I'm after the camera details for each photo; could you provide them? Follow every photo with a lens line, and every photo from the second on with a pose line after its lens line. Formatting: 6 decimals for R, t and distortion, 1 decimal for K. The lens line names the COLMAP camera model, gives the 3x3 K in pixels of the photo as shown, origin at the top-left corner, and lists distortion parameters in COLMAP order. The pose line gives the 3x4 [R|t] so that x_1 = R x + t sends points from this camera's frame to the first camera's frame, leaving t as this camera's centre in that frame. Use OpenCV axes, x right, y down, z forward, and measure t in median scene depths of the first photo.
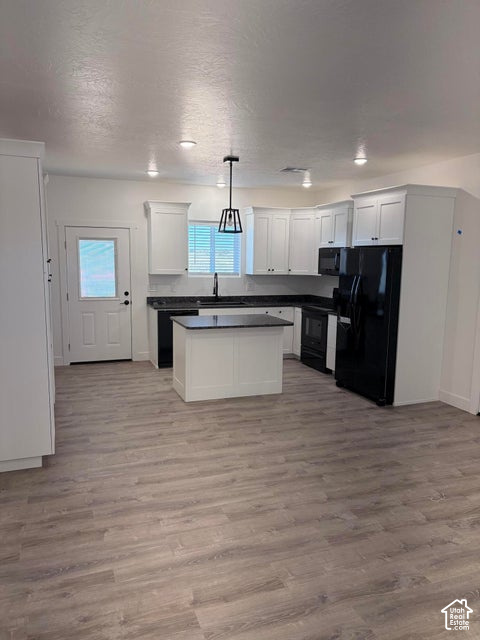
lens RADIAL K [[480.5, 0, 240.0], [0, 480.5, 320.0], [0, 0, 1]] dist [0.030758, -0.005287]
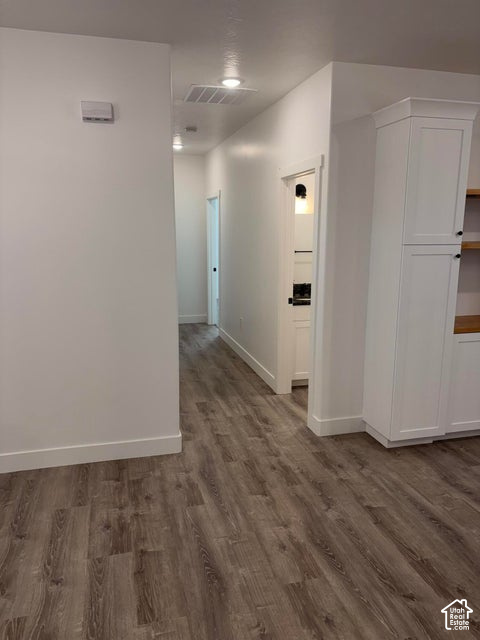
lens RADIAL K [[480.5, 0, 240.0], [0, 480.5, 320.0], [0, 0, 1]] dist [0.030758, -0.005287]
pose [[-0.101002, 0.169464, -0.980347, 0.398844], [-0.132275, 0.974351, 0.182055, -0.062334], [0.986054, 0.148063, -0.075996, 0.580038]]
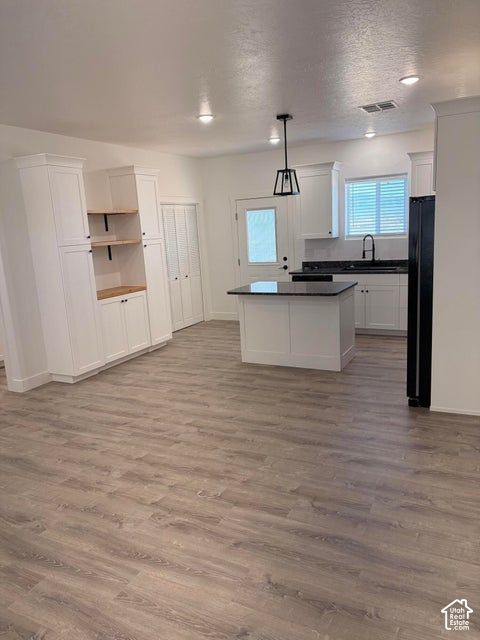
lens RADIAL K [[480.5, 0, 240.0], [0, 480.5, 320.0], [0, 0, 1]] dist [0.030758, -0.005287]
pose [[0.671112, 0.088308, -0.736078, 0.737345], [-0.031008, 0.995355, 0.091142, -0.021305], [0.740707, -0.038343, 0.670733, 0.323394]]
